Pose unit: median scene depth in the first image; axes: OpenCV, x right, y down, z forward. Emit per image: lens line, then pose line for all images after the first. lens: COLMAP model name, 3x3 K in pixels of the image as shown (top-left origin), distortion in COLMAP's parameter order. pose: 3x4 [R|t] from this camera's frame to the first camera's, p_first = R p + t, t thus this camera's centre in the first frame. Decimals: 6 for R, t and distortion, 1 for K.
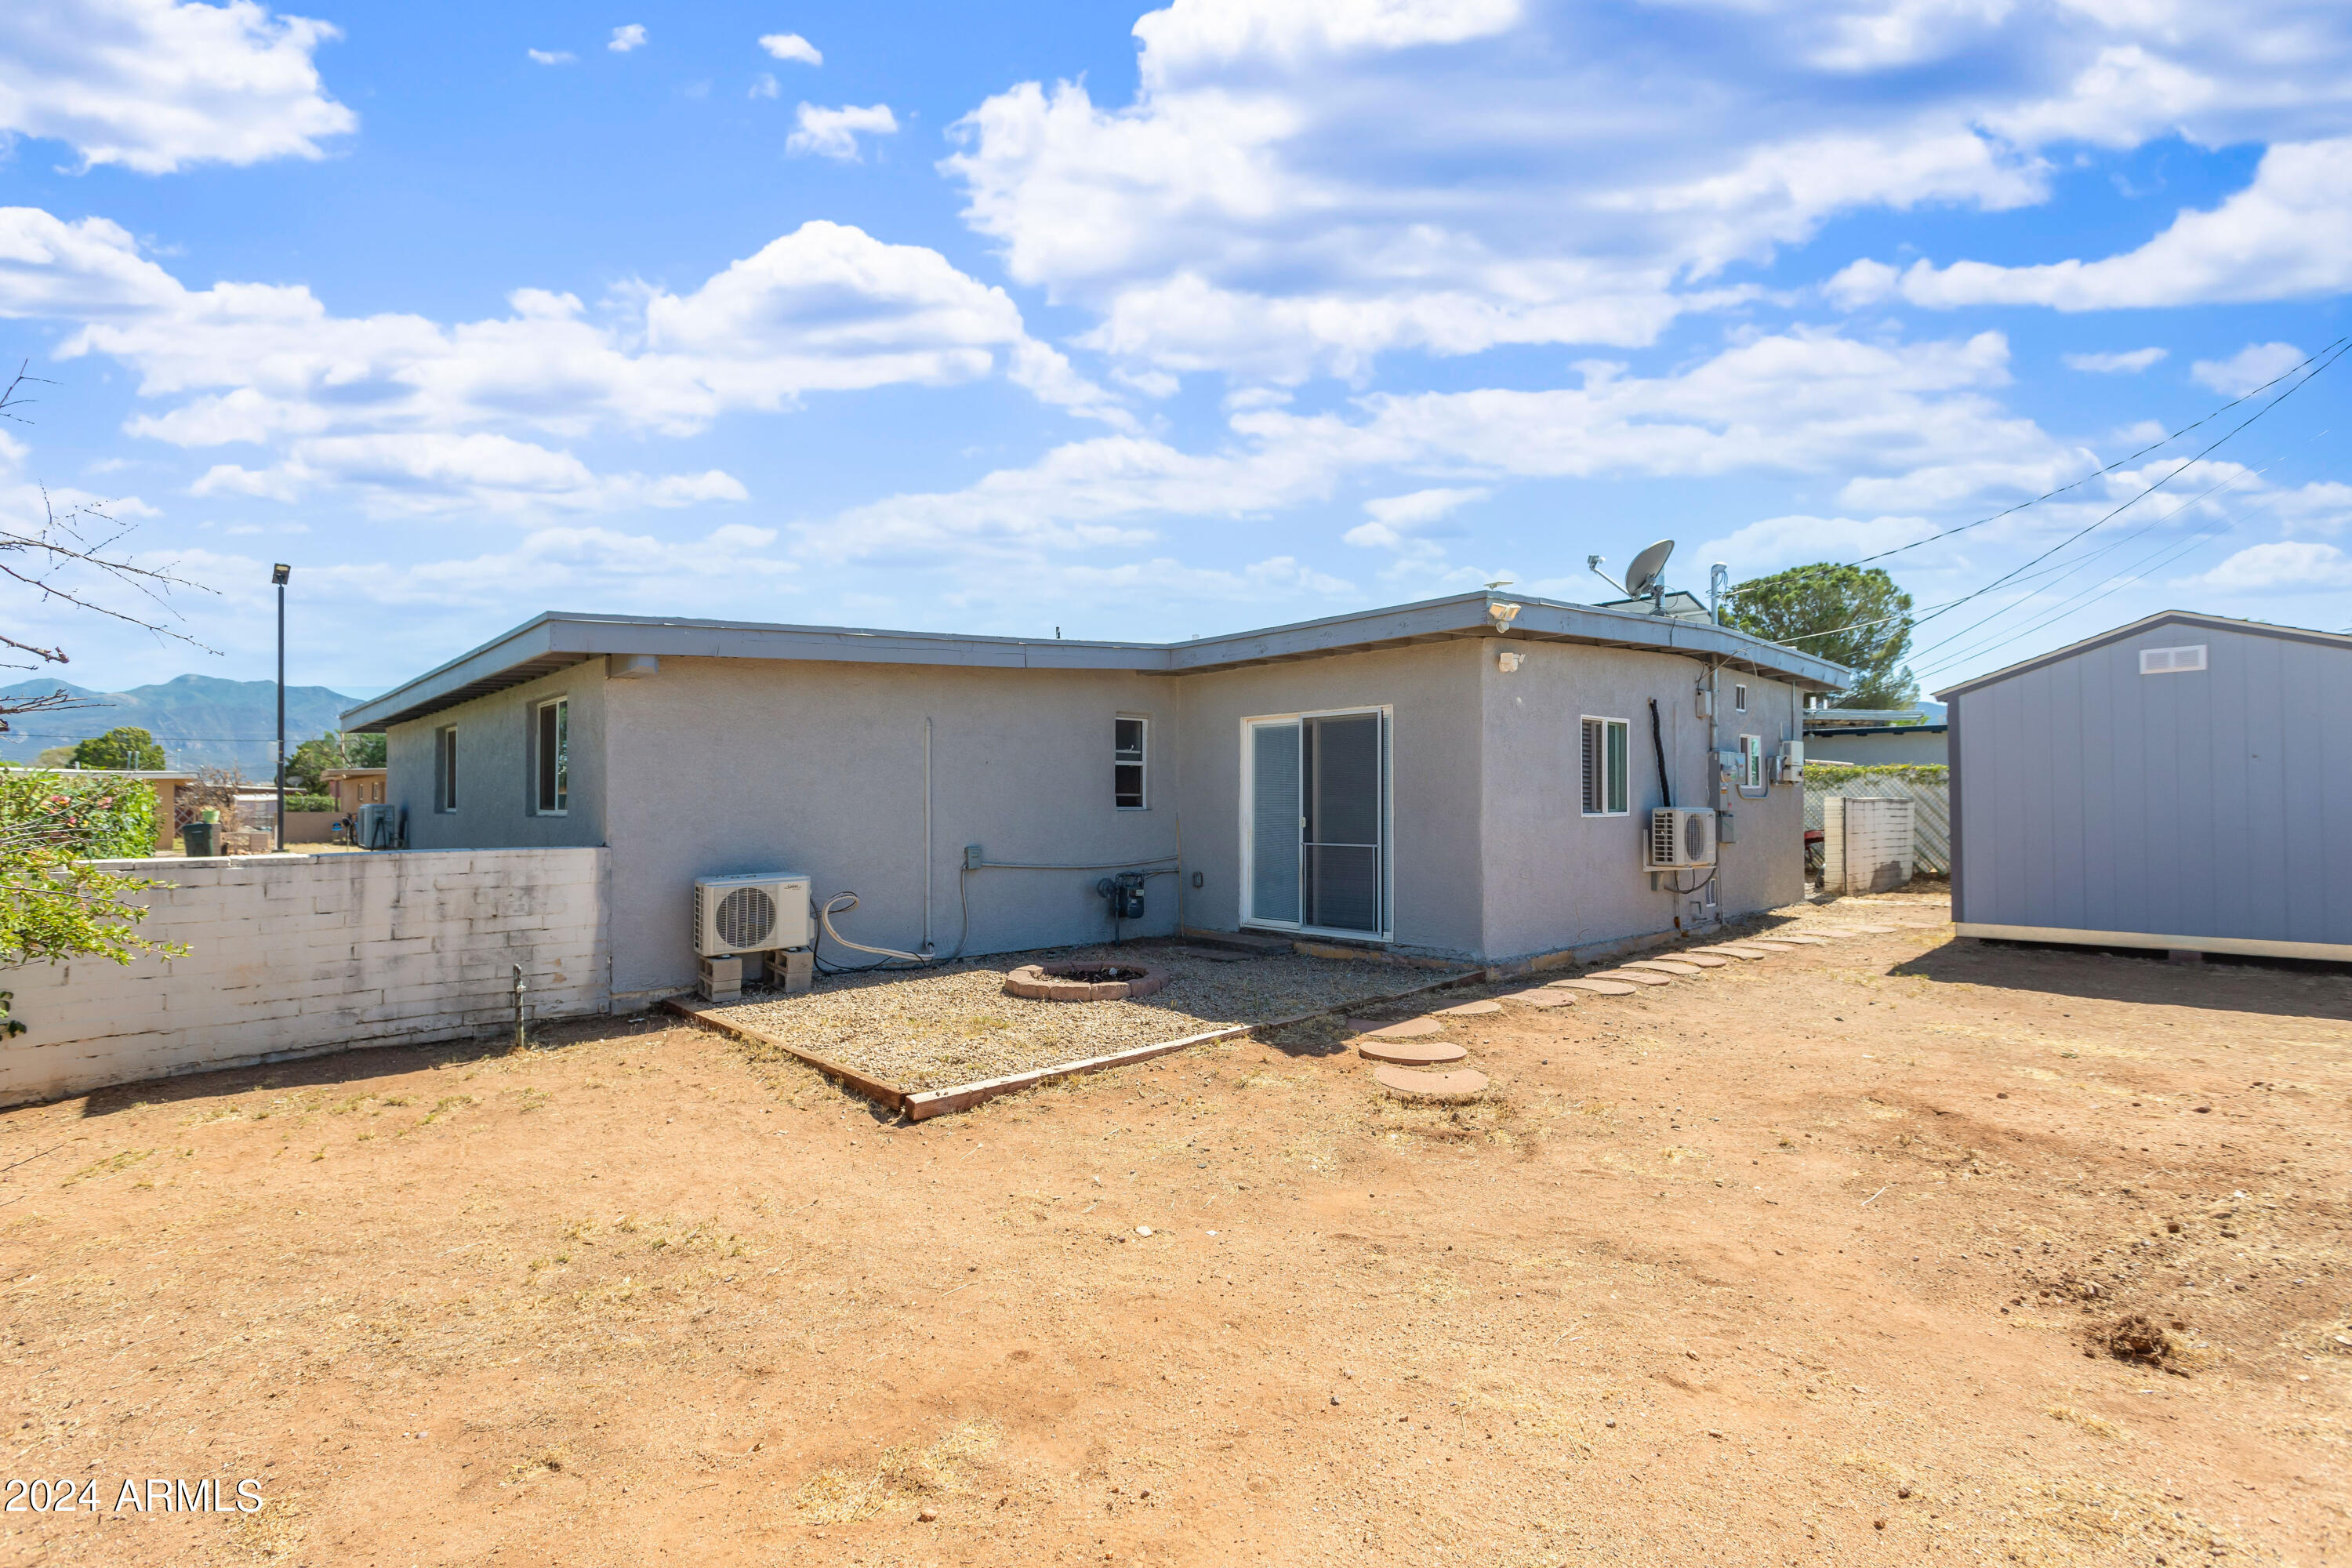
lens RADIAL K [[1131.0, 0, 1158.5], [0, 1131.0, 790.4], [0, 0, 1]] dist [0.005705, 0.000617]
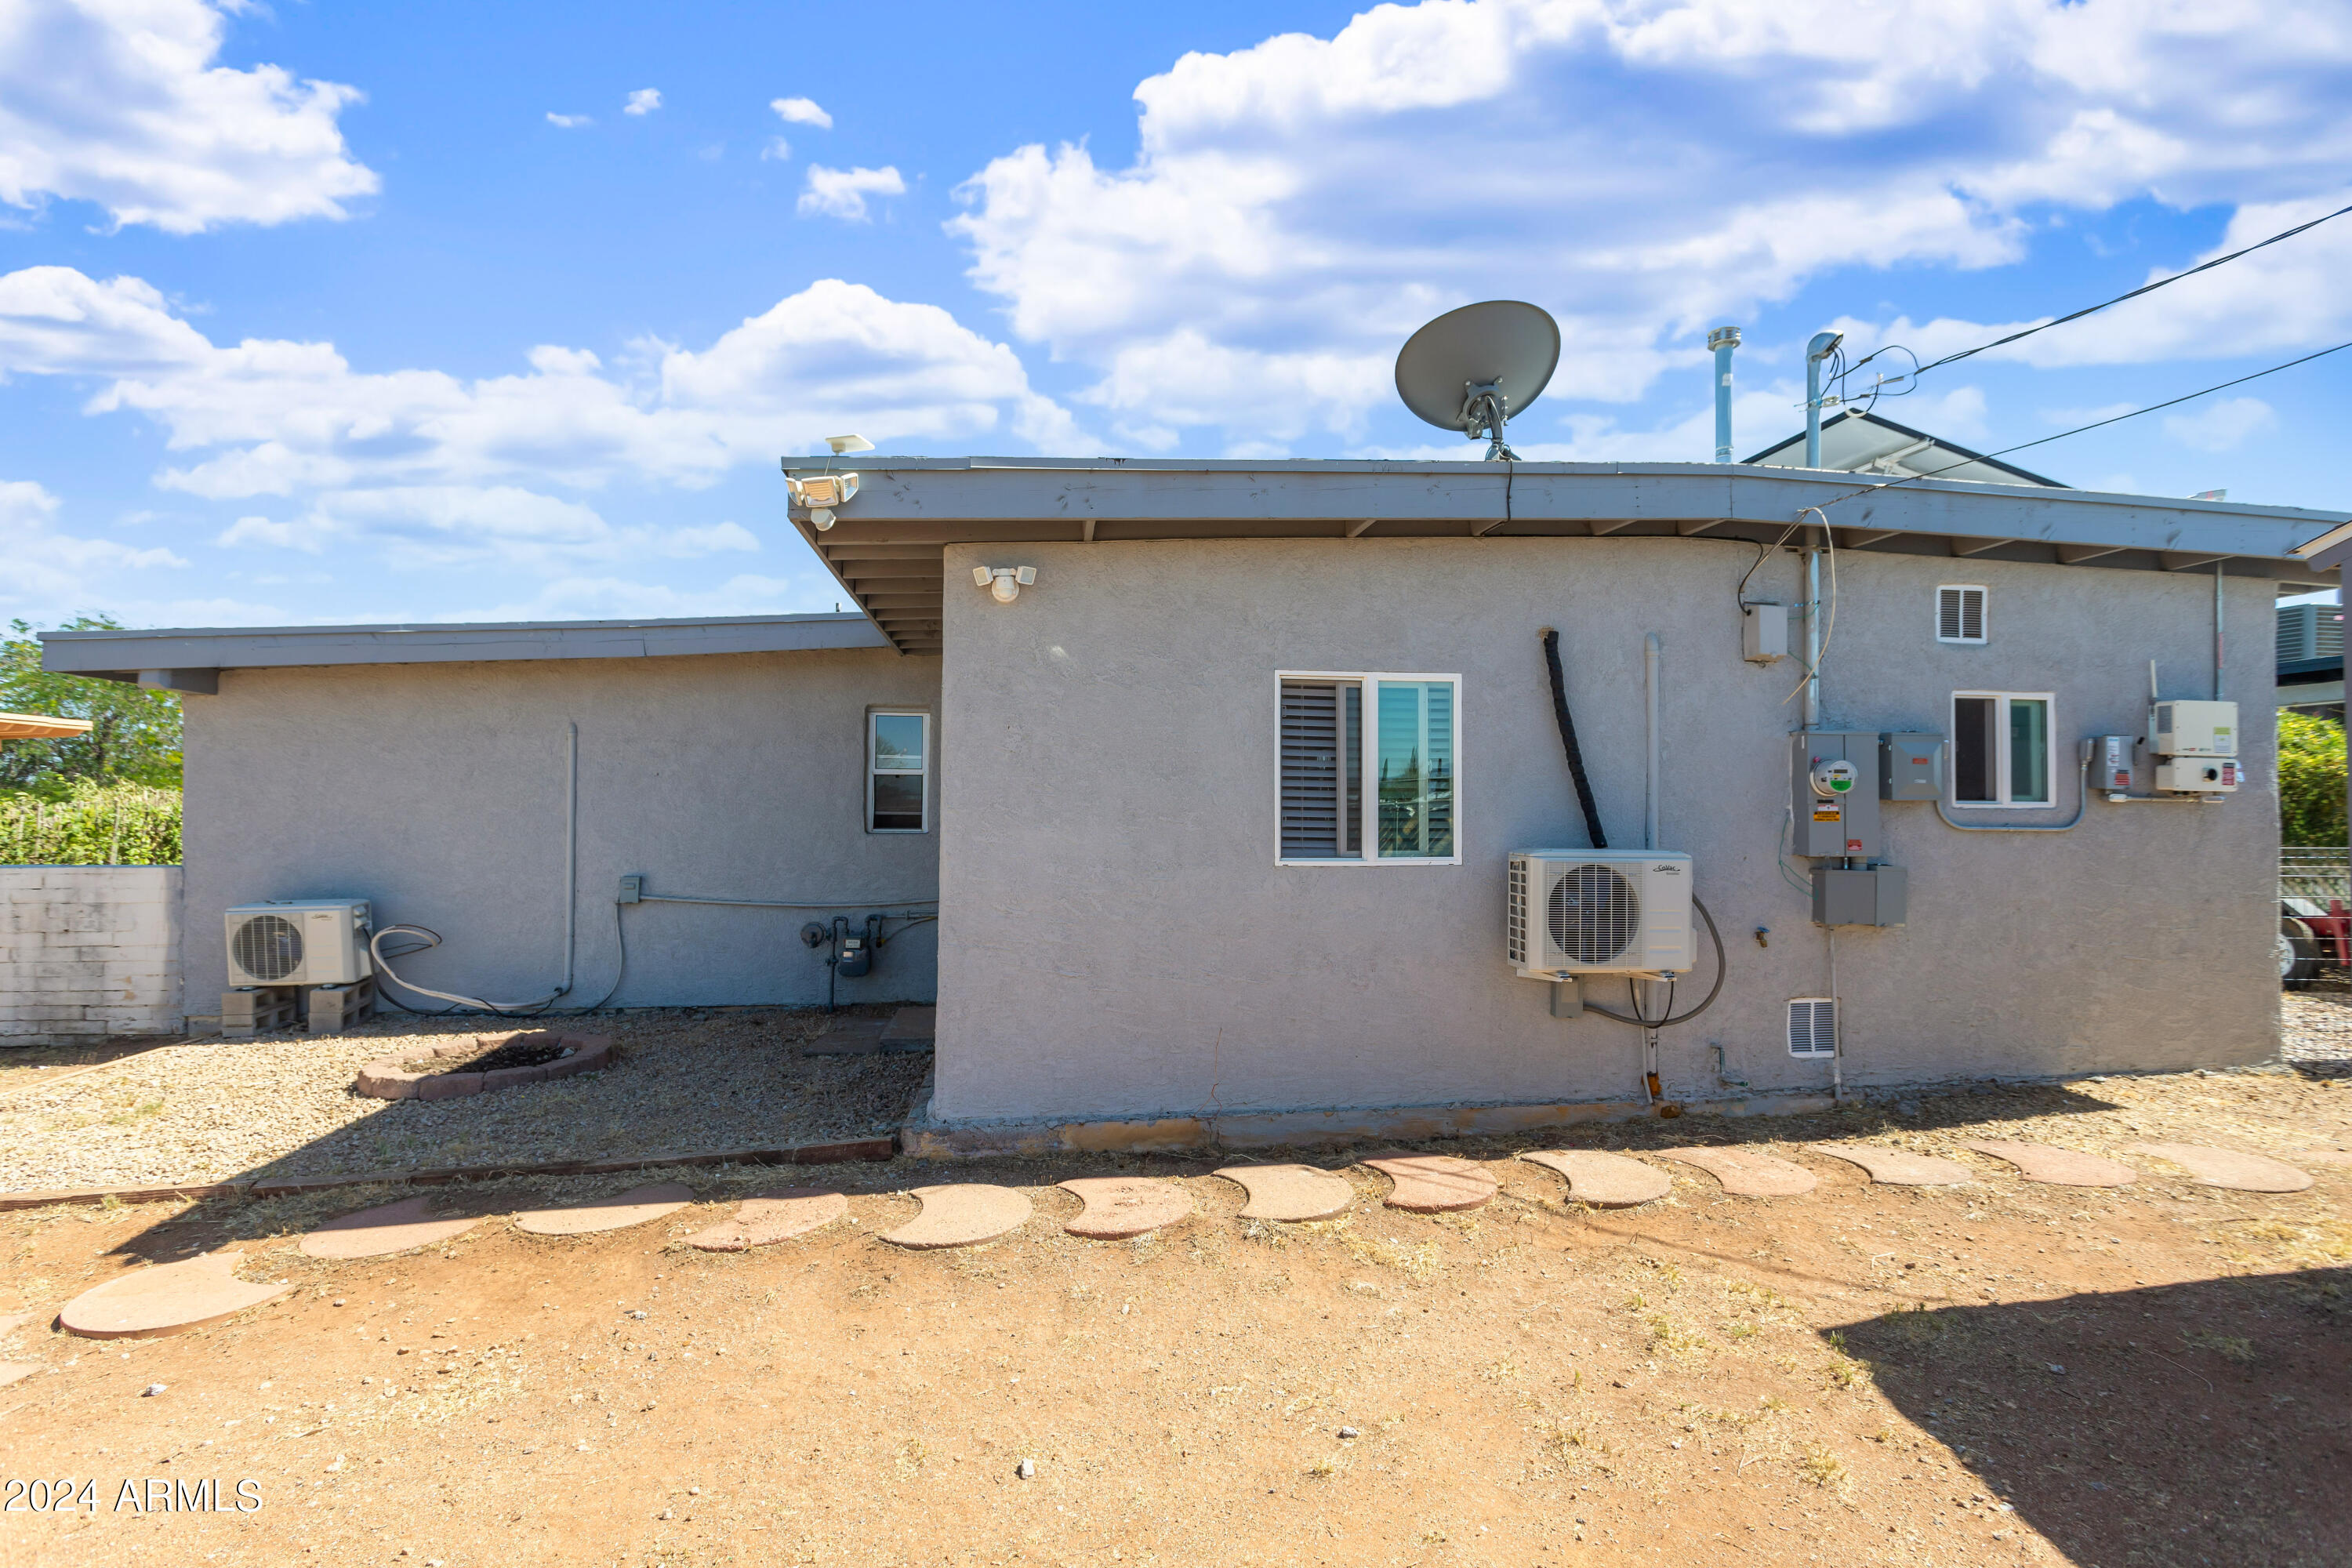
lens RADIAL K [[1131.0, 0, 1164.5], [0, 1131.0, 789.7], [0, 0, 1]] dist [0.005705, 0.000617]
pose [[0.825530, -0.002735, -0.564352, 0.725686], [0.001749, 0.999996, -0.002287, -0.012336], [0.564356, 0.000901, 0.825531, 0.618847]]
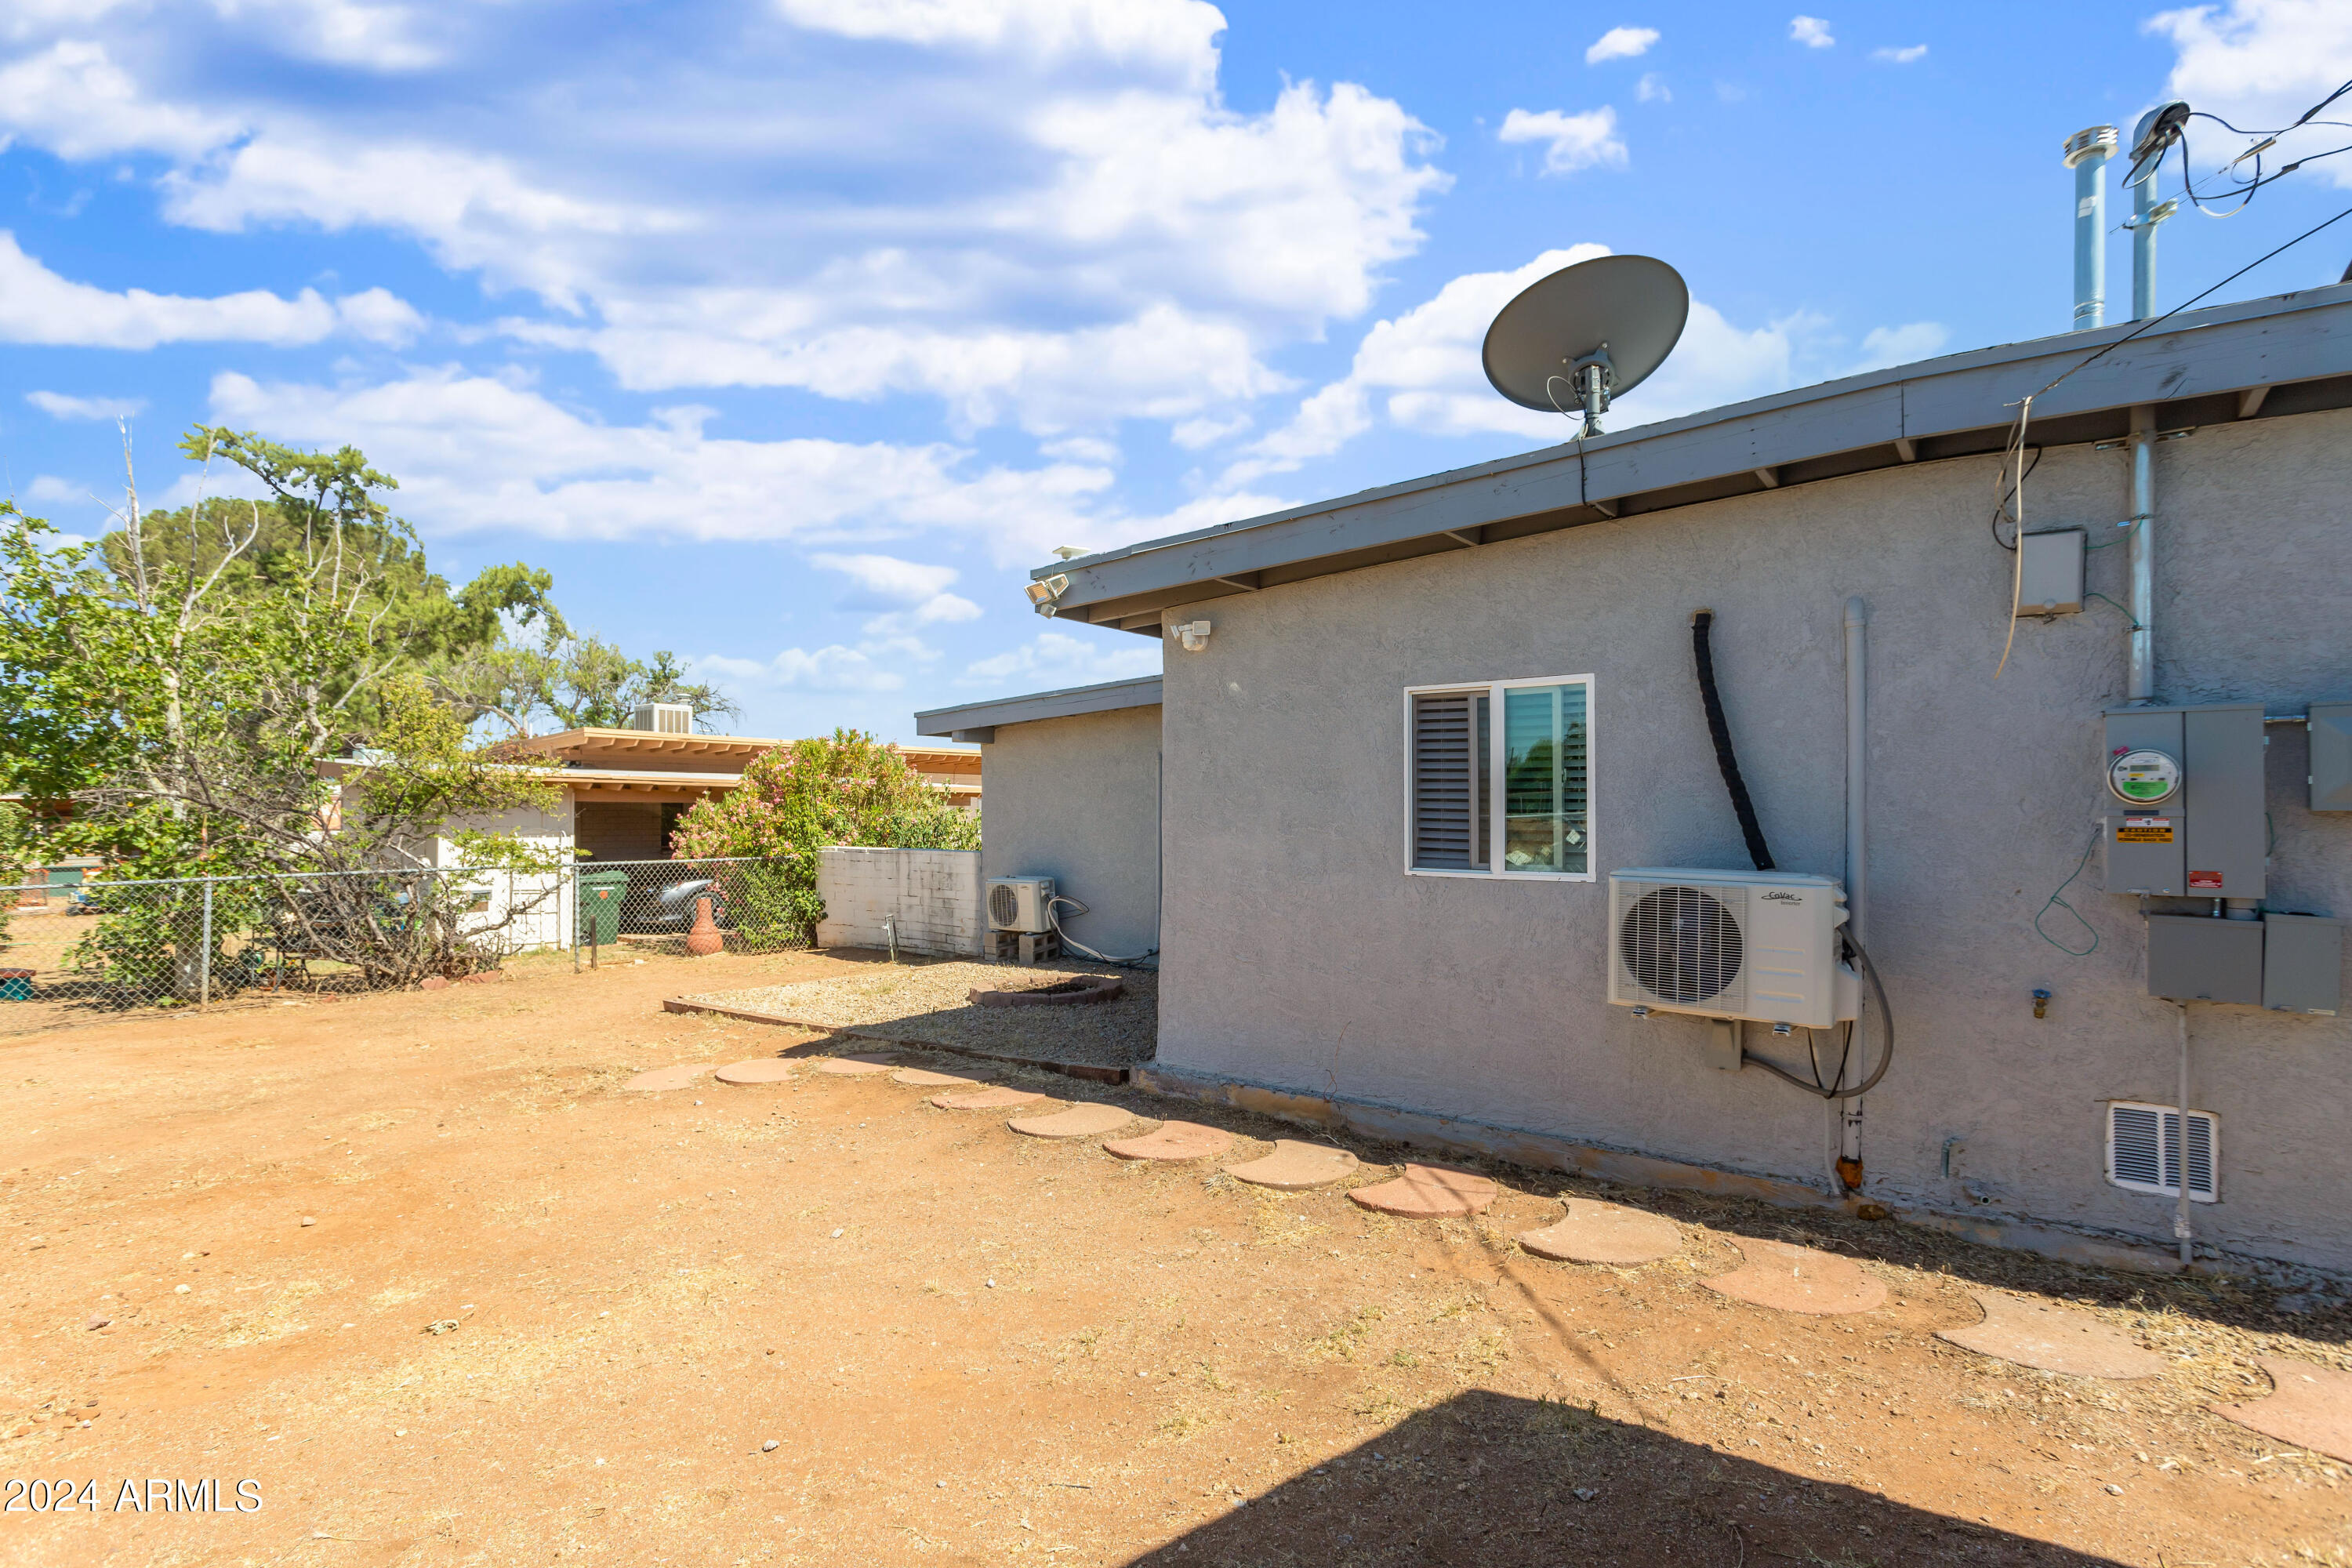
lens RADIAL K [[1131.0, 0, 1158.9], [0, 1131.0, 799.4], [0, 0, 1]] dist [0.005705, 0.000617]
pose [[0.165889, -0.005146, -0.986131, 1.033720], [0.011149, 0.999932, -0.003342, -0.014378], [0.986081, -0.010440, 0.165935, 0.914069]]
